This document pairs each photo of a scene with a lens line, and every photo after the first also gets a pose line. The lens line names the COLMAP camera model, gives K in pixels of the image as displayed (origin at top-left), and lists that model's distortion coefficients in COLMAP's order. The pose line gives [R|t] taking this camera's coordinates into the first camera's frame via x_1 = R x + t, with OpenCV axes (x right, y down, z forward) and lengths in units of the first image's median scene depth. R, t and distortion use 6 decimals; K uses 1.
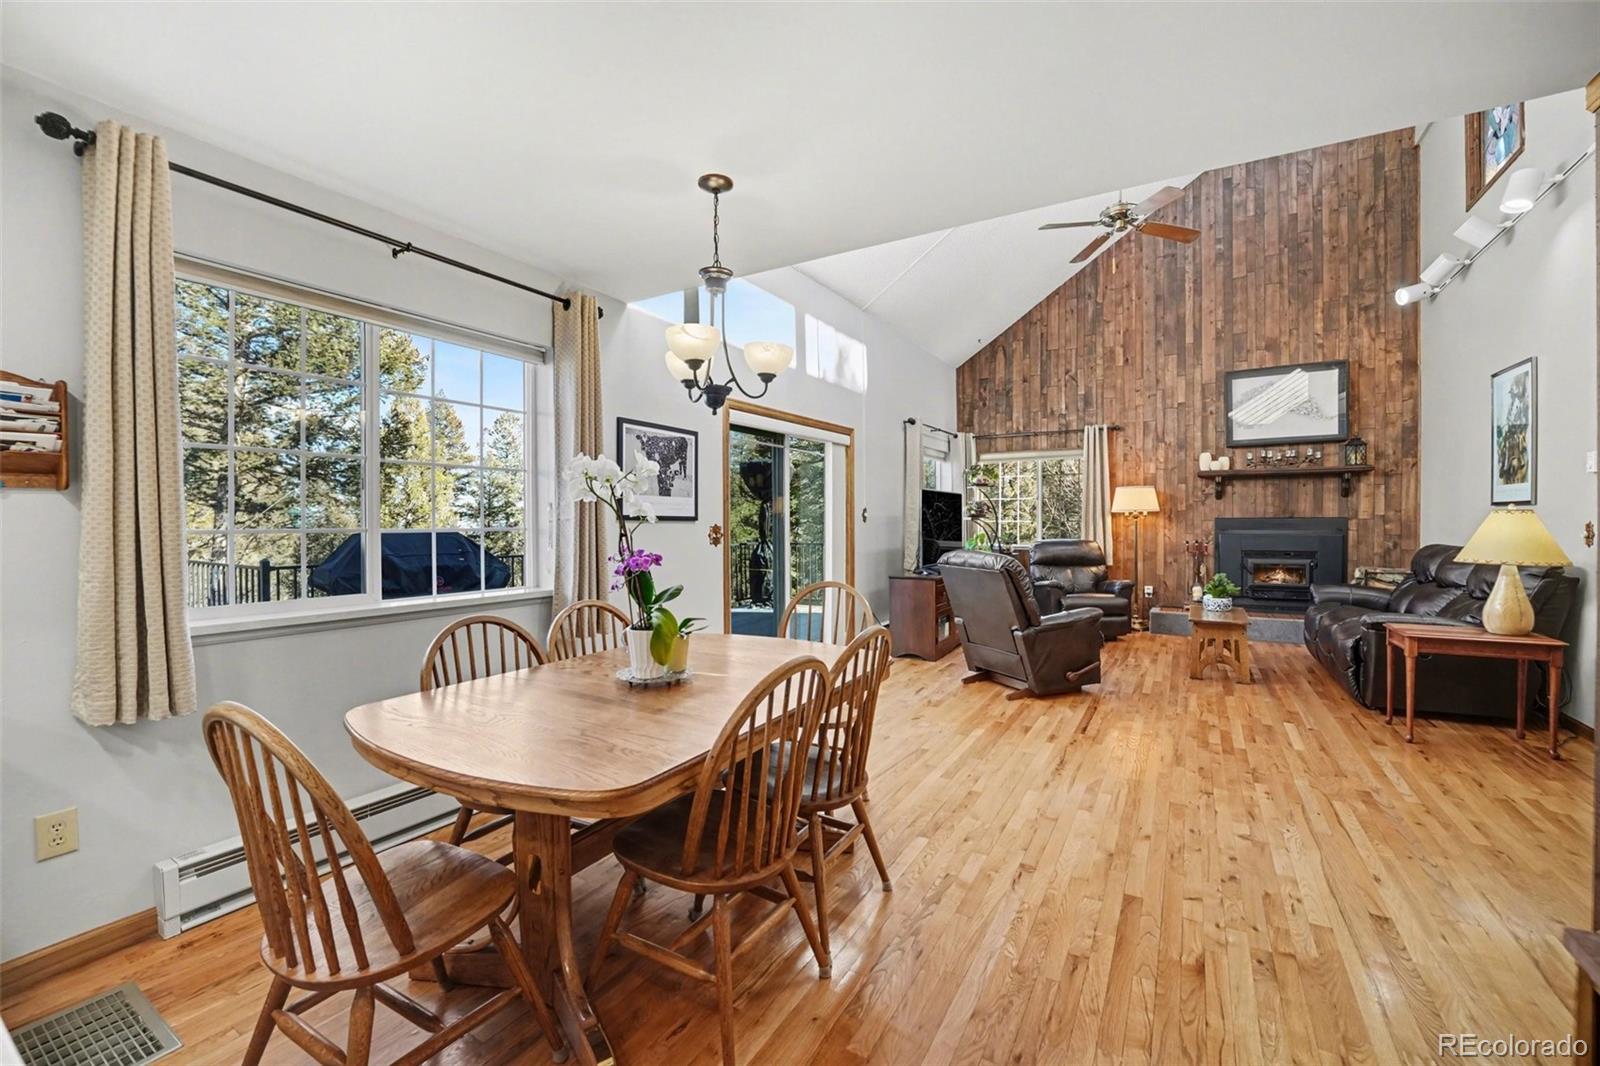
lens RADIAL K [[659.8, 0, 808.8], [0, 659.8, 530.0], [0, 0, 1]] dist [-0.028733, 0.001238]
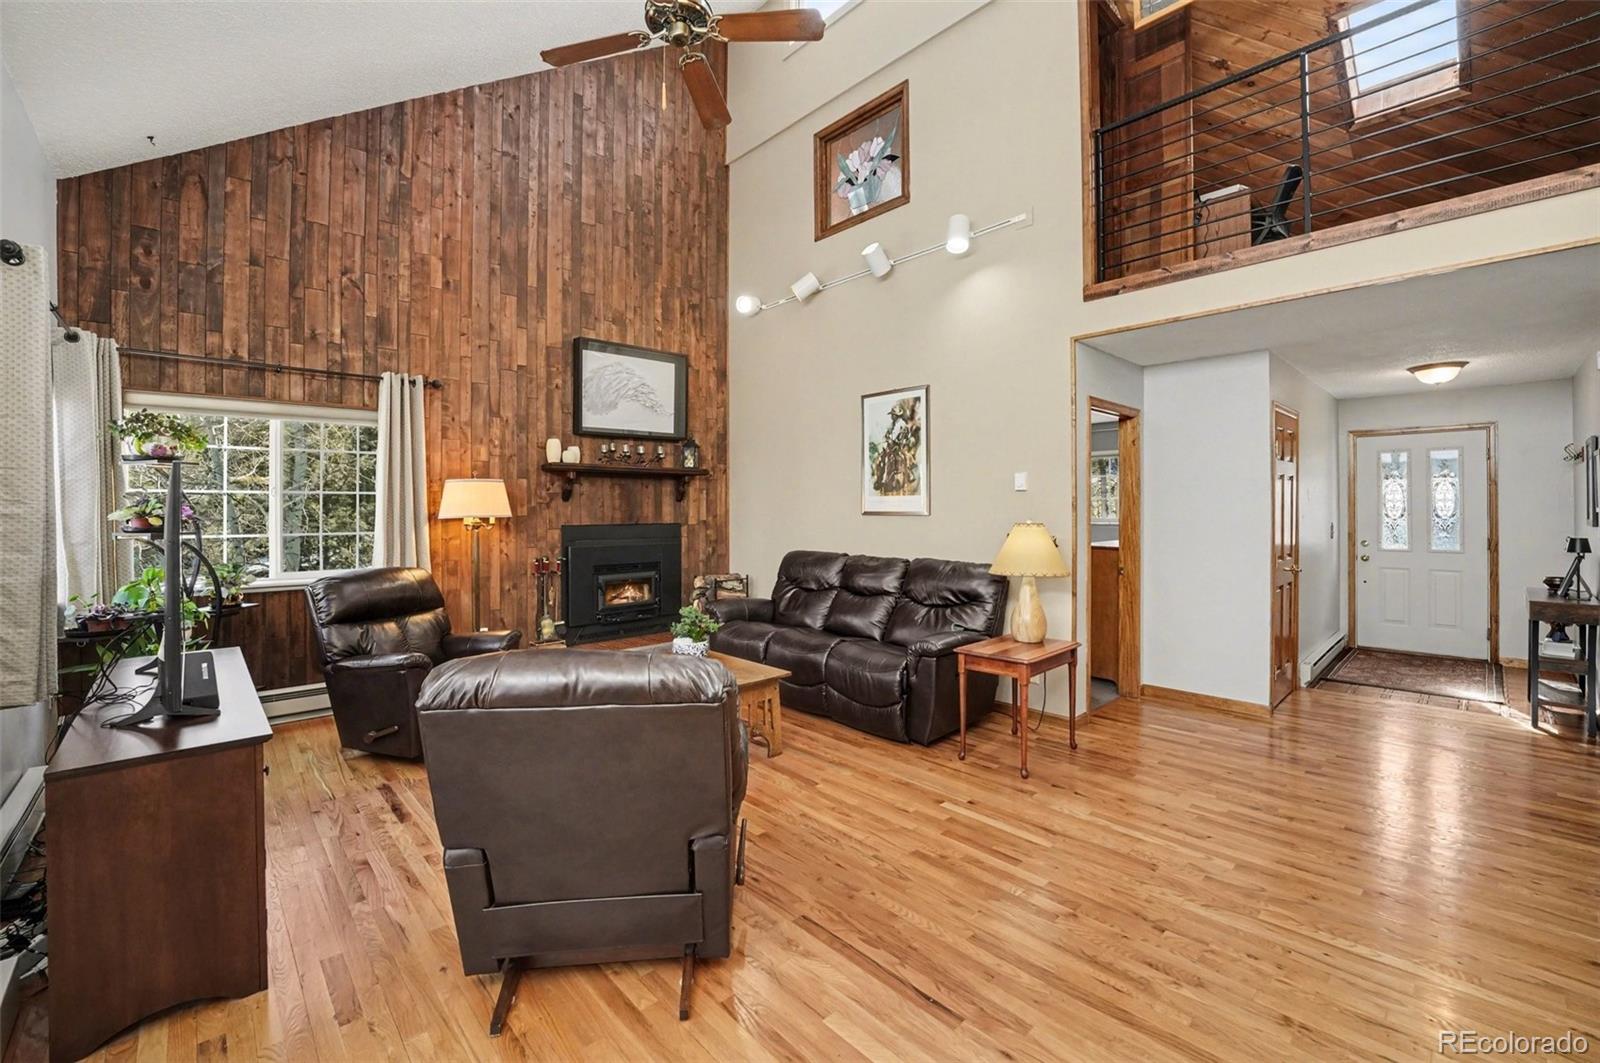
lens RADIAL K [[659.8, 0, 788.7], [0, 659.8, 509.1], [0, 0, 1]] dist [-0.028733, 0.001238]
pose [[0.294326, 0.004280, 0.955696, -0.031562], [0.017295, 0.999802, -0.009804, -0.025544], [-0.955549, 0.019414, 0.294194, 0.522579]]
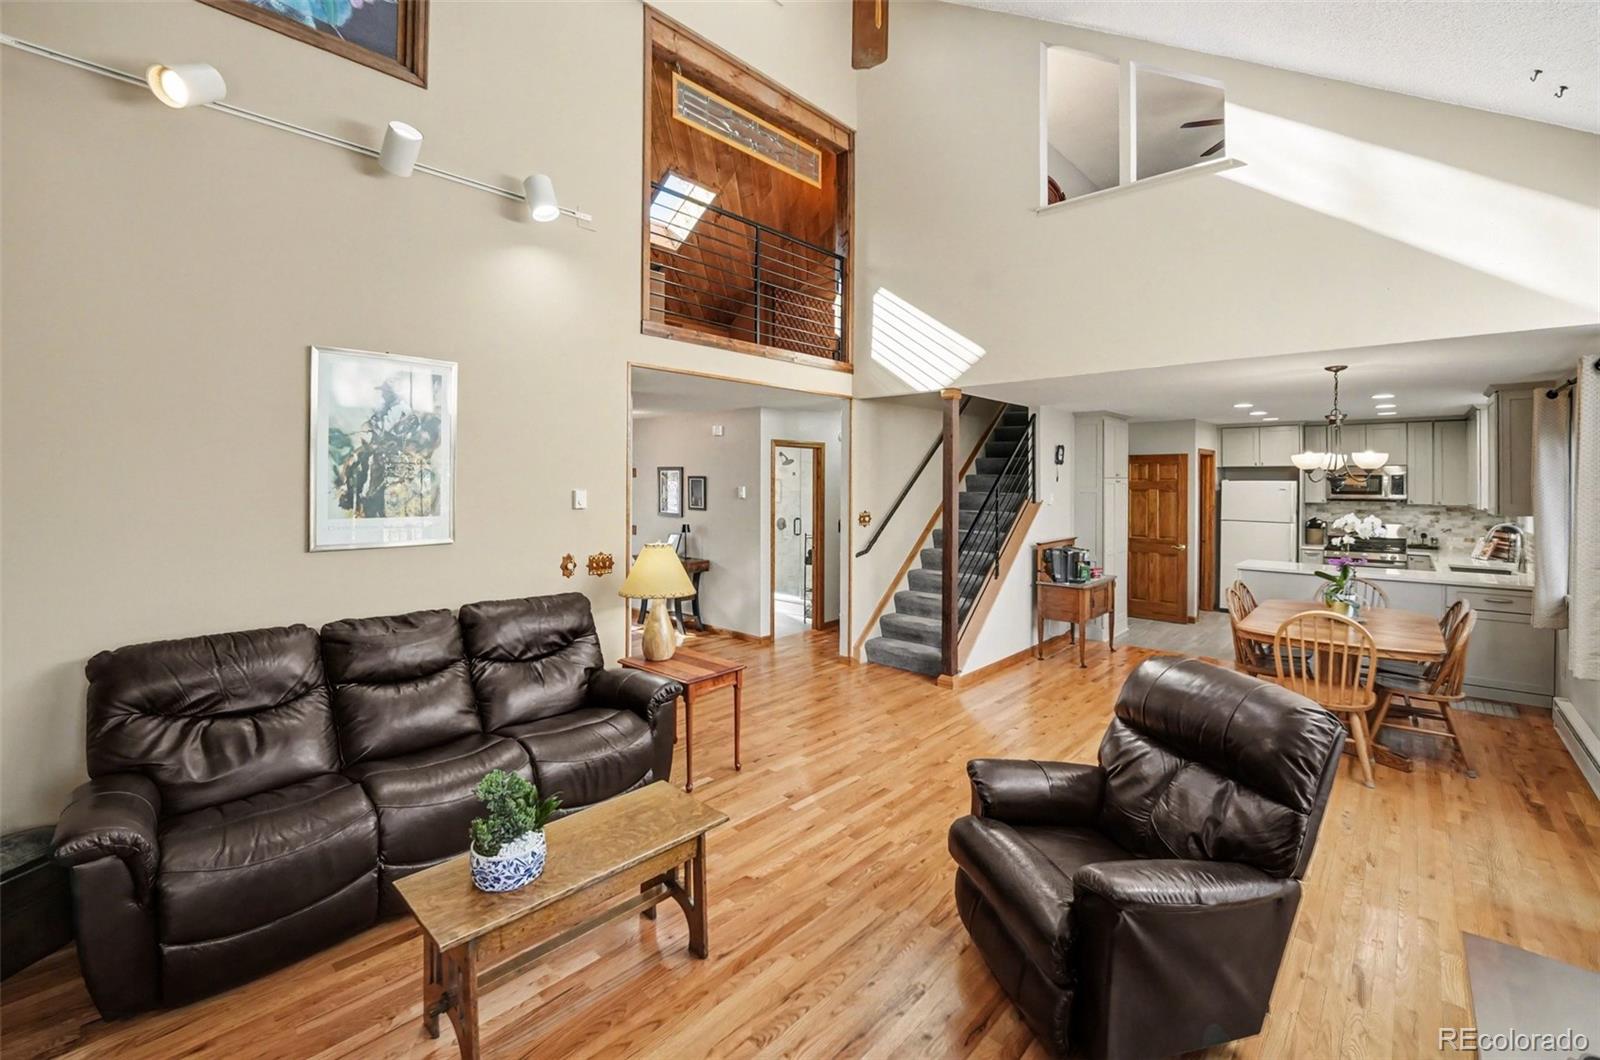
lens RADIAL K [[659.8, 0, 803.0], [0, 659.8, 487.9], [0, 0, 1]] dist [-0.028733, 0.001238]
pose [[-0.976395, 0.008363, 0.215831, 0.303059], [0.011706, 0.999830, 0.014216, -0.068979], [-0.215675, 0.016407, -0.976327, 1.007648]]
